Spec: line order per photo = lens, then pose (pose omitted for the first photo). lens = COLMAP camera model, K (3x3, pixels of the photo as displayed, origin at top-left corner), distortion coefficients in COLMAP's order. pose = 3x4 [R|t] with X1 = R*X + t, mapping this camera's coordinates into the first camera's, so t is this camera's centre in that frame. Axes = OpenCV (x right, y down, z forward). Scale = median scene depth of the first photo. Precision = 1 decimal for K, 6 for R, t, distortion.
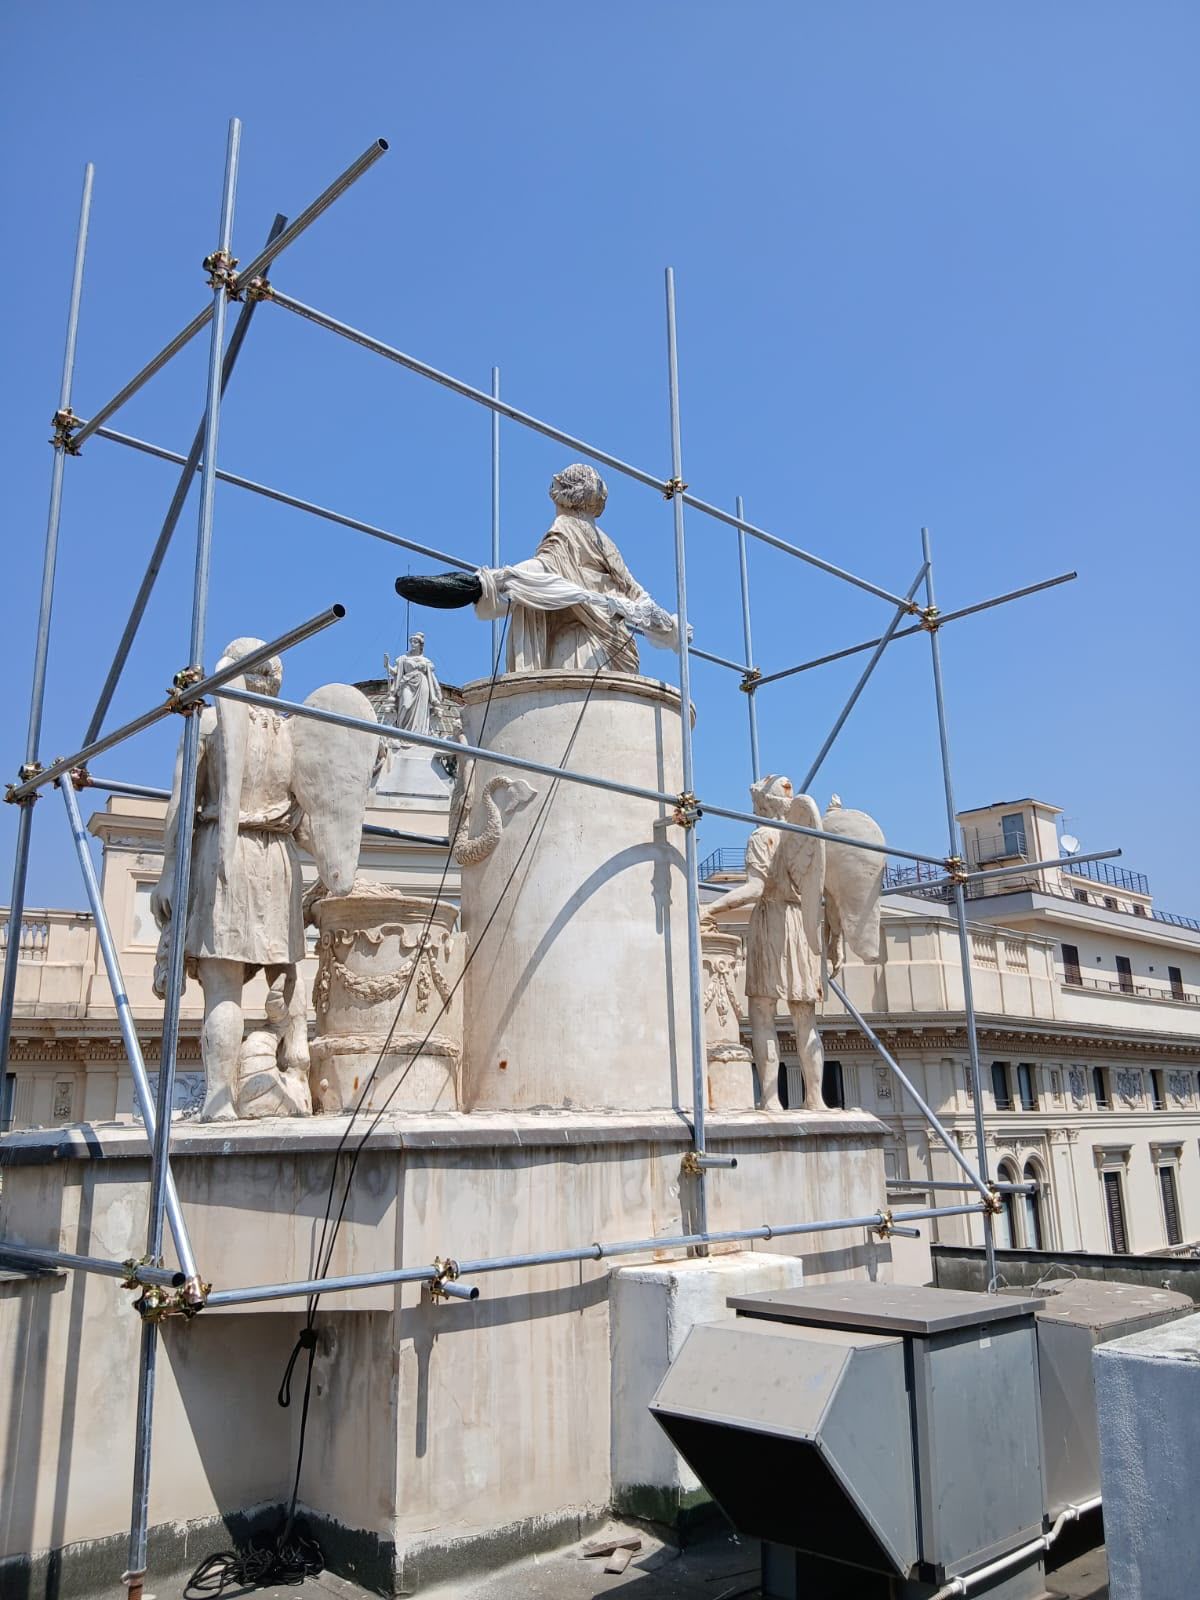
lens RADIAL K [[1212.7, 0, 603.5], [0, 1212.7, 794.5], [0, 0, 1]] dist [0.114303, -0.202362]
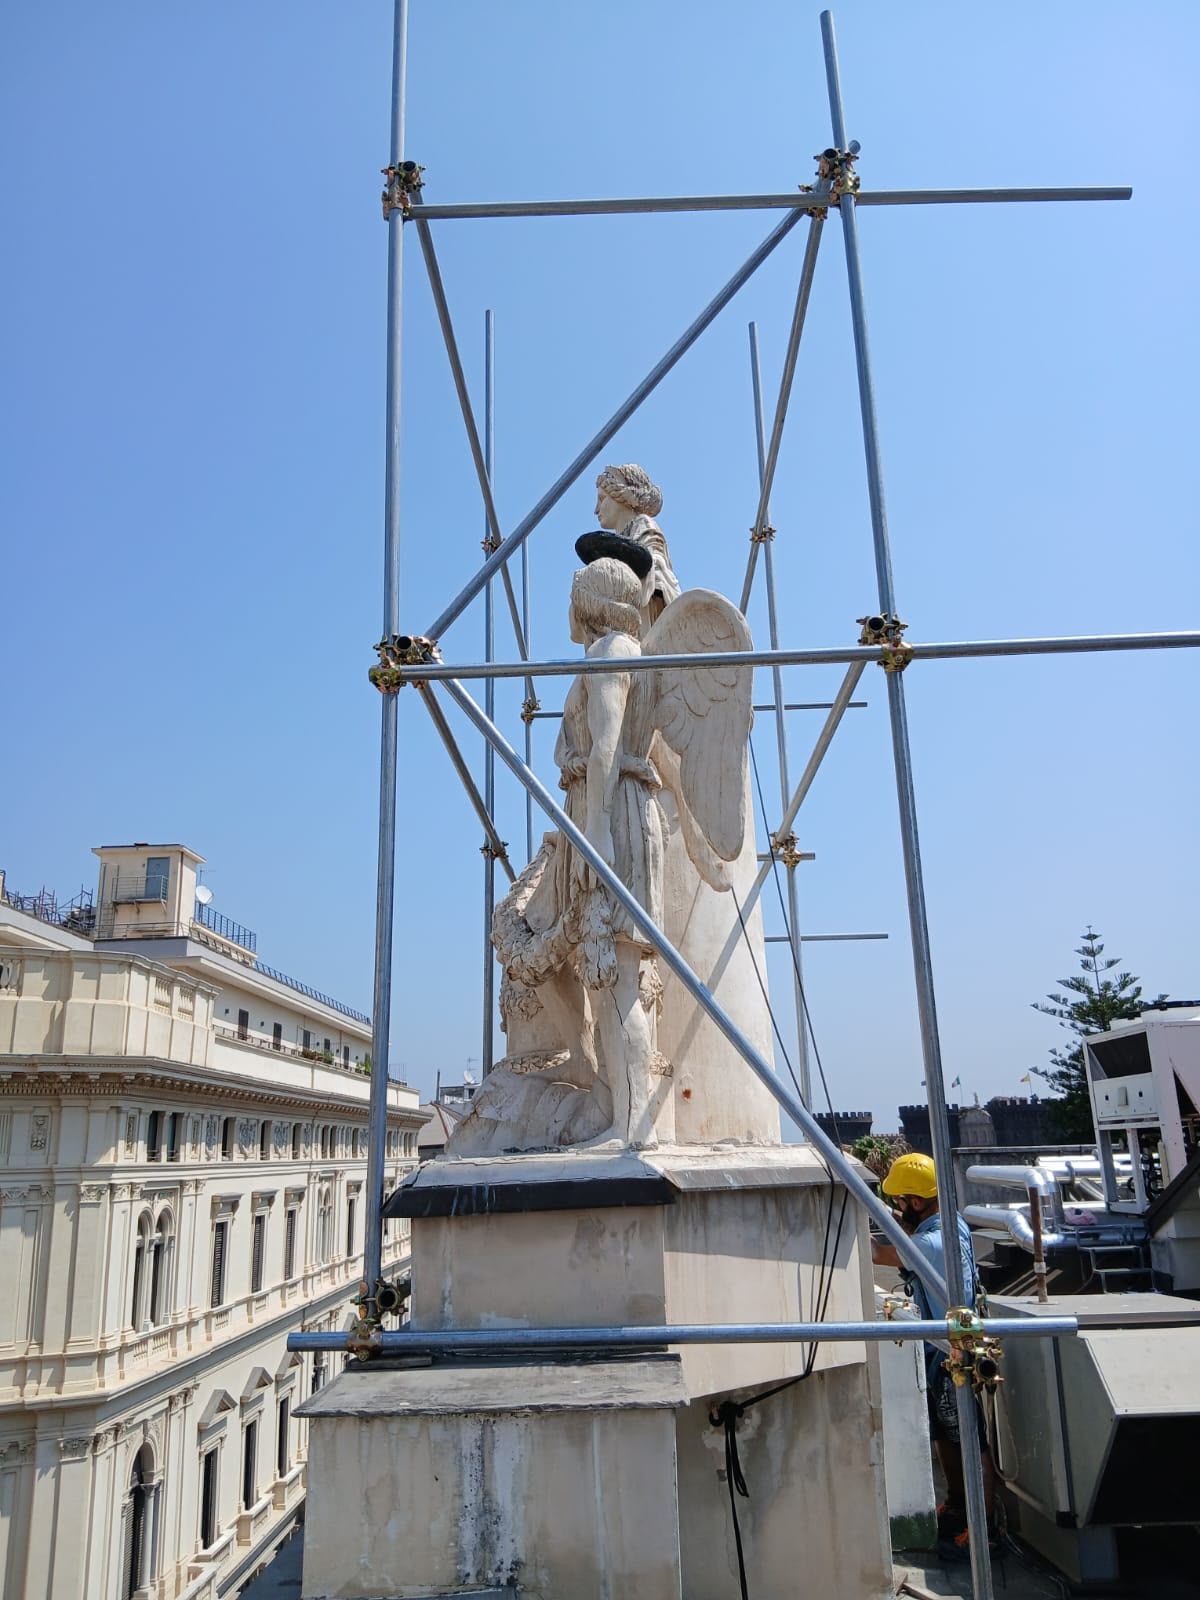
lens RADIAL K [[1212.7, 0, 603.5], [0, 1212.7, 794.5], [0, 0, 1]] dist [0.114303, -0.202362]
pose [[0.716231, 0.197768, 0.669254, -0.645715], [-0.170586, 0.979527, -0.106895, 0.091113], [-0.676693, -0.037604, 0.735304, 0.311277]]
